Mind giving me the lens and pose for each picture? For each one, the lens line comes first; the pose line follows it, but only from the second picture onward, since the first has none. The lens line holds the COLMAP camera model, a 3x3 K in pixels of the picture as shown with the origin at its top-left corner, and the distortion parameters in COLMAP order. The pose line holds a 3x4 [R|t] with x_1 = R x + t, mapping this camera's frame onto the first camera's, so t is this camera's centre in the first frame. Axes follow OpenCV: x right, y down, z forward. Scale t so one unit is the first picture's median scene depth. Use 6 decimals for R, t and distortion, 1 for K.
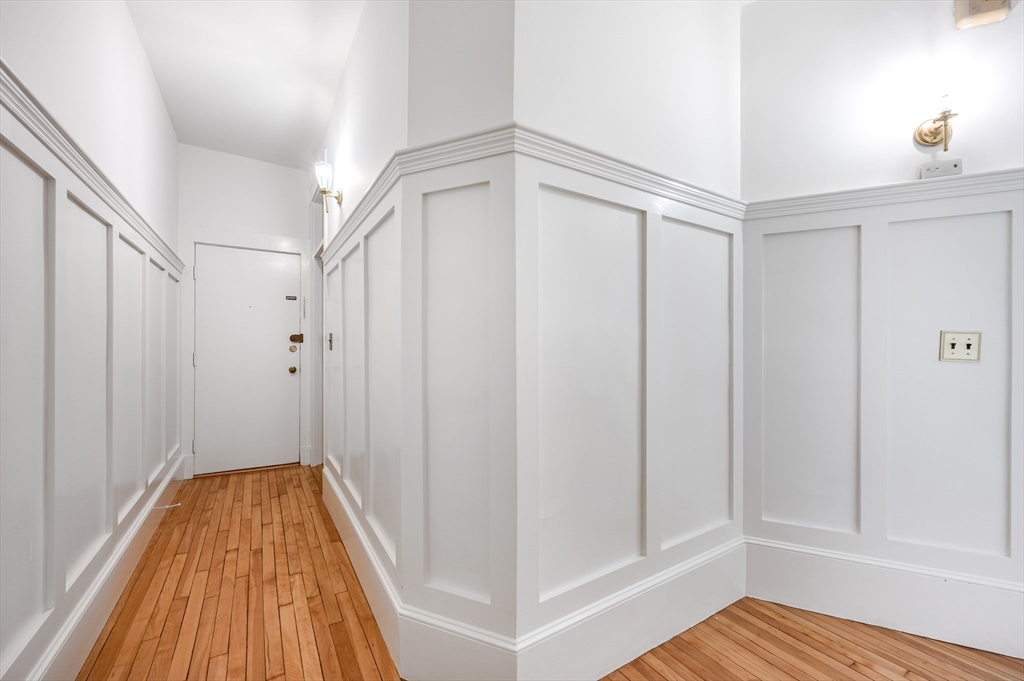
lens RADIAL K [[414.5, 0, 515.7], [0, 414.5, 346.1], [0, 0, 1]] dist [-0.002726, 0.000854]
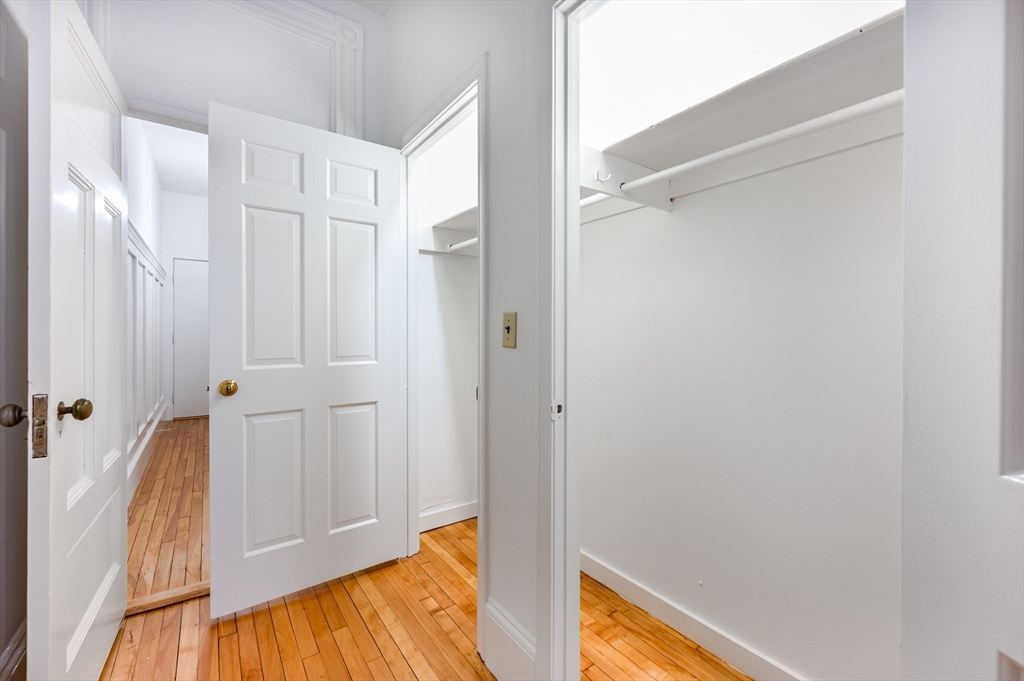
lens RADIAL K [[414.5, 0, 509.5], [0, 414.5, 333.6], [0, 0, 1]] dist [-0.002726, 0.000854]
pose [[0.997502, 0.005057, 0.070452, 0.305612], [-0.005213, 0.999984, 0.002030, 0.003158], [-0.070440, -0.002392, 0.997513, -0.549465]]
